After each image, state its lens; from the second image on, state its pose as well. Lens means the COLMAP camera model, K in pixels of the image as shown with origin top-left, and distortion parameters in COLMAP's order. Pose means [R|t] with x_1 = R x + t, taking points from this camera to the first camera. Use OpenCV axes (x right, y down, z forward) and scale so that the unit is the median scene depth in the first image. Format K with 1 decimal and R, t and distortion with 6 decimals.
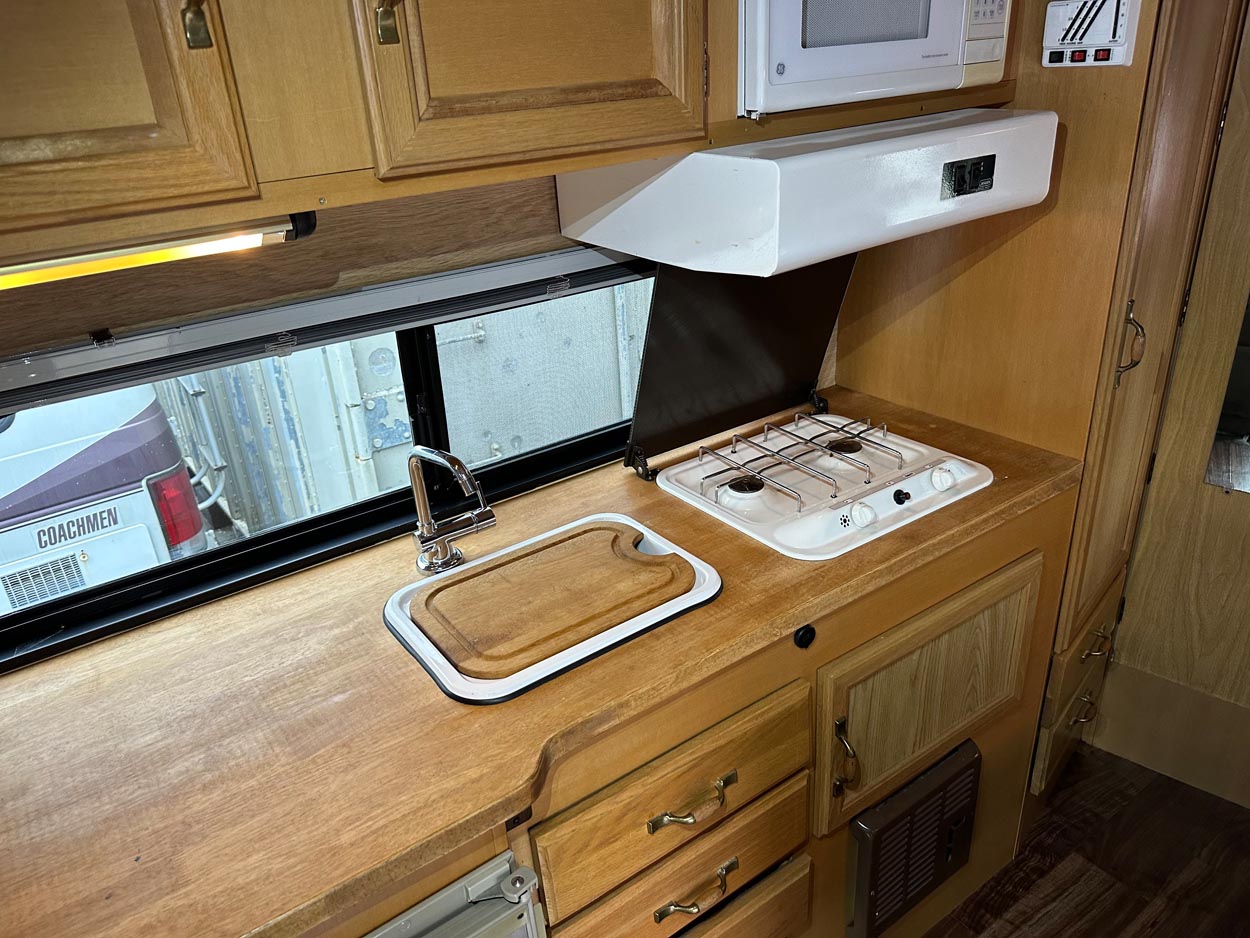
lens RADIAL K [[885.5, 0, 623.1], [0, 885.5, 480.0], [0, 0, 1]] dist [-0.001321, -0.031959]
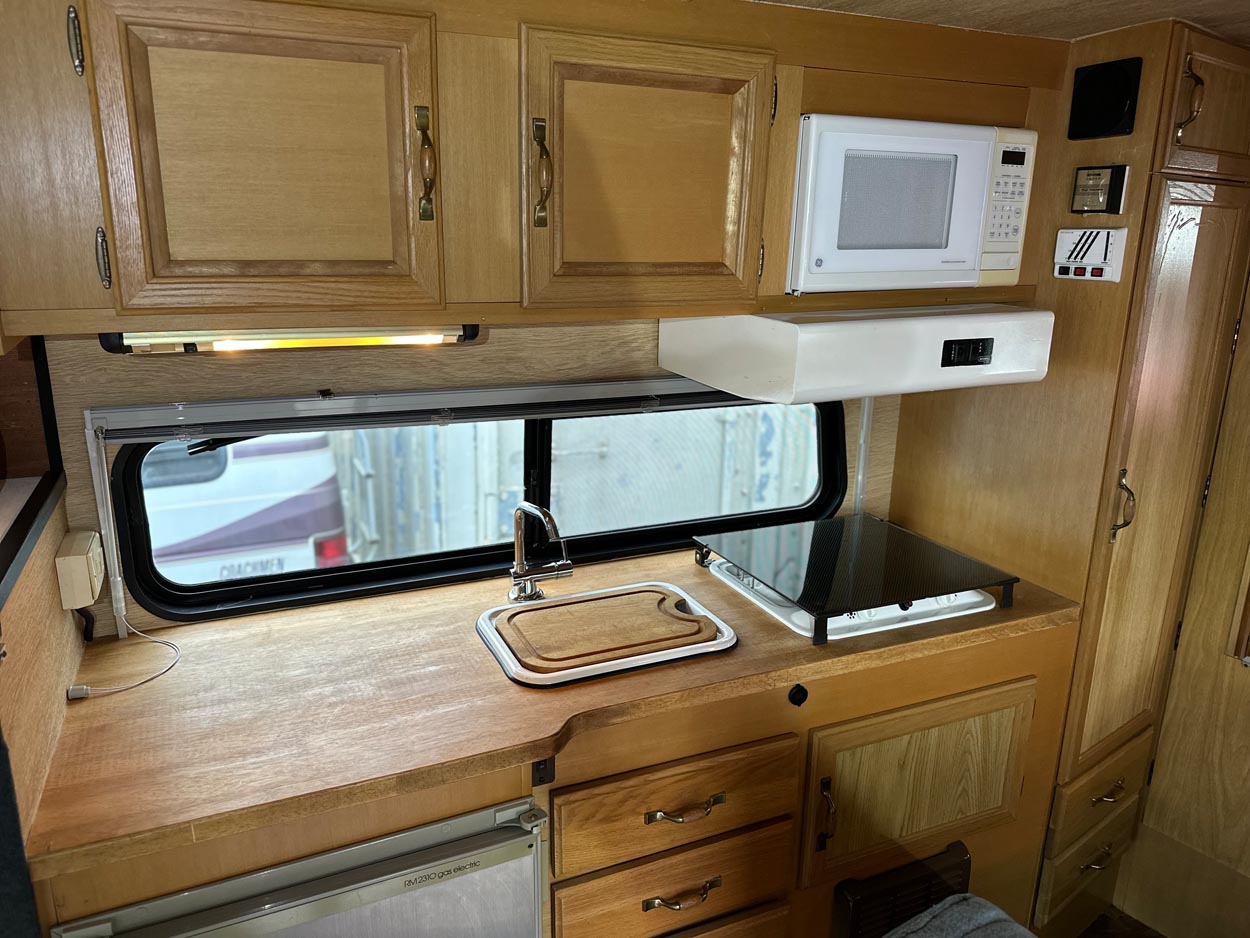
lens RADIAL K [[885.5, 0, 616.2], [0, 885.5, 472.0], [0, 0, 1]] dist [-0.001321, -0.031959]
pose [[0.976847, 0.126447, -0.172570, 0.127958], [-0.154900, 0.974417, -0.162842, 0.110487], [0.147564, 0.185803, 0.971443, -0.284406]]
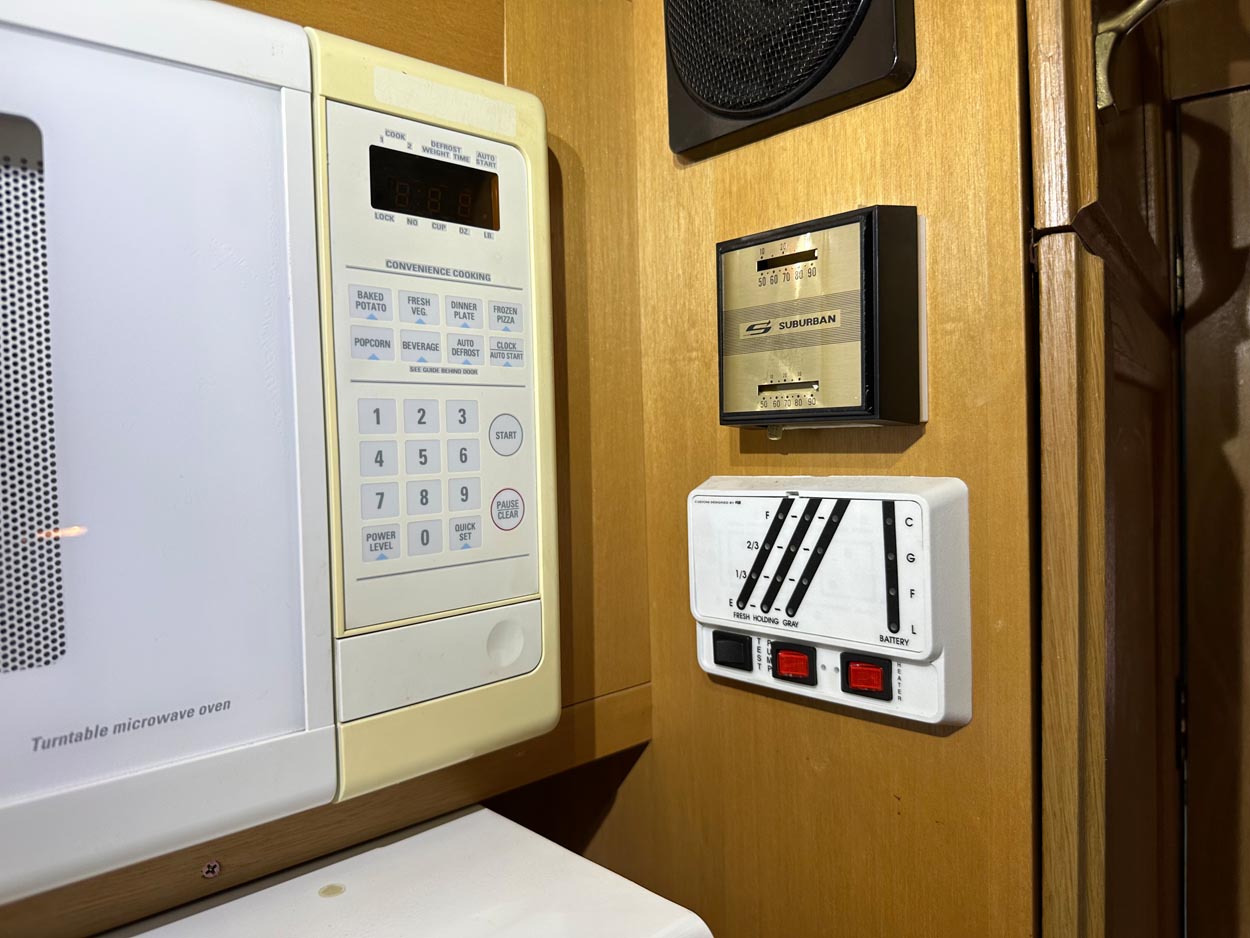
lens RADIAL K [[885.5, 0, 620.7], [0, 885.5, 461.1], [0, 0, 1]] dist [-0.001321, -0.031959]
pose [[0.991764, 0.033529, 0.123611, 0.436900], [0.021106, 0.909146, -0.415943, -0.436585], [-0.126326, 0.415126, 0.900951, 0.734952]]
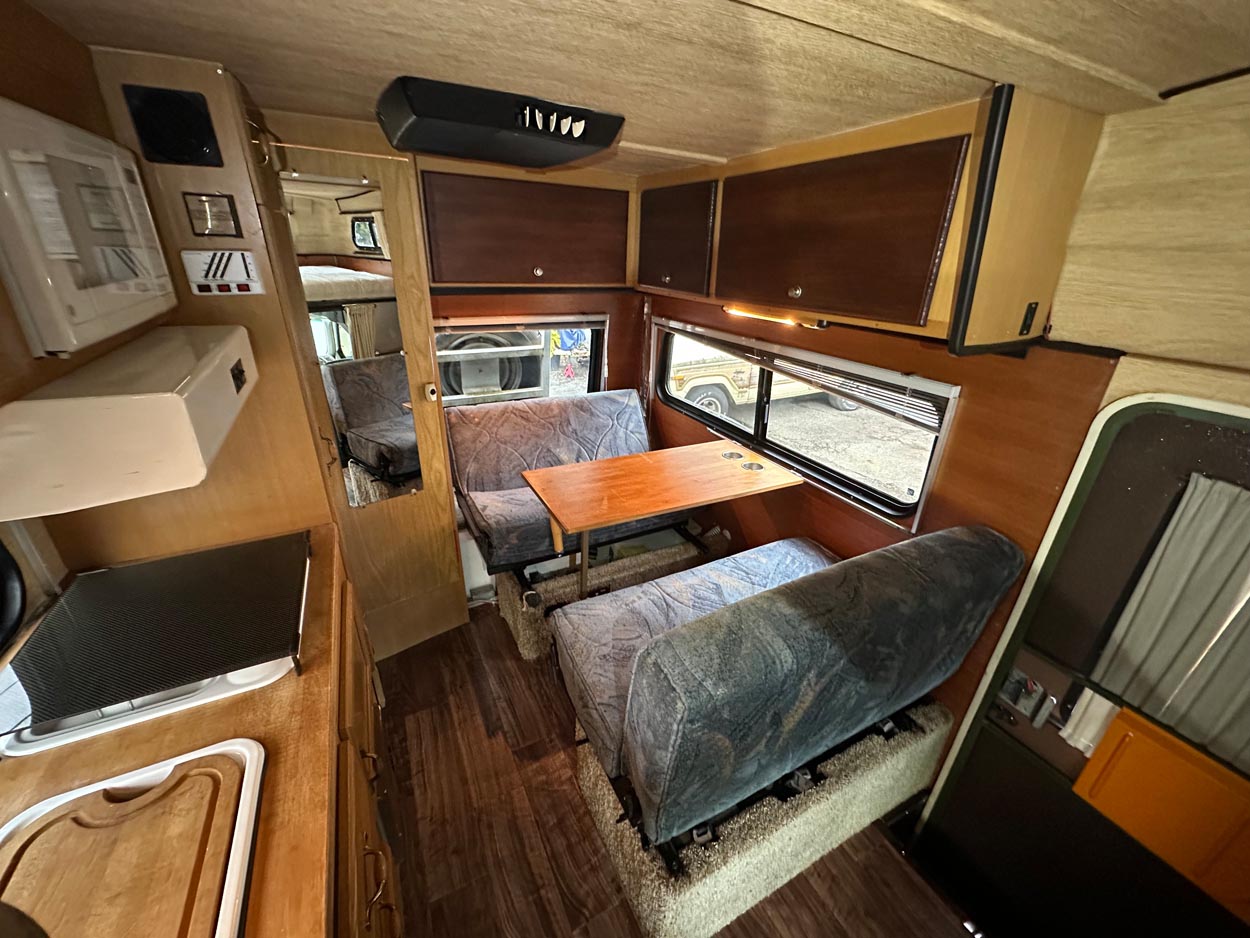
lens RADIAL K [[491.6, 0, 624.4], [0, 491.6, 472.2], [0, 0, 1]] dist [-0.018912, 0.000741]
pose [[0.133645, -0.343964, 0.929423, -0.277201], [0.391846, 0.879754, 0.269237, -0.166431], [-0.910272, 0.328209, 0.252356, 0.280735]]
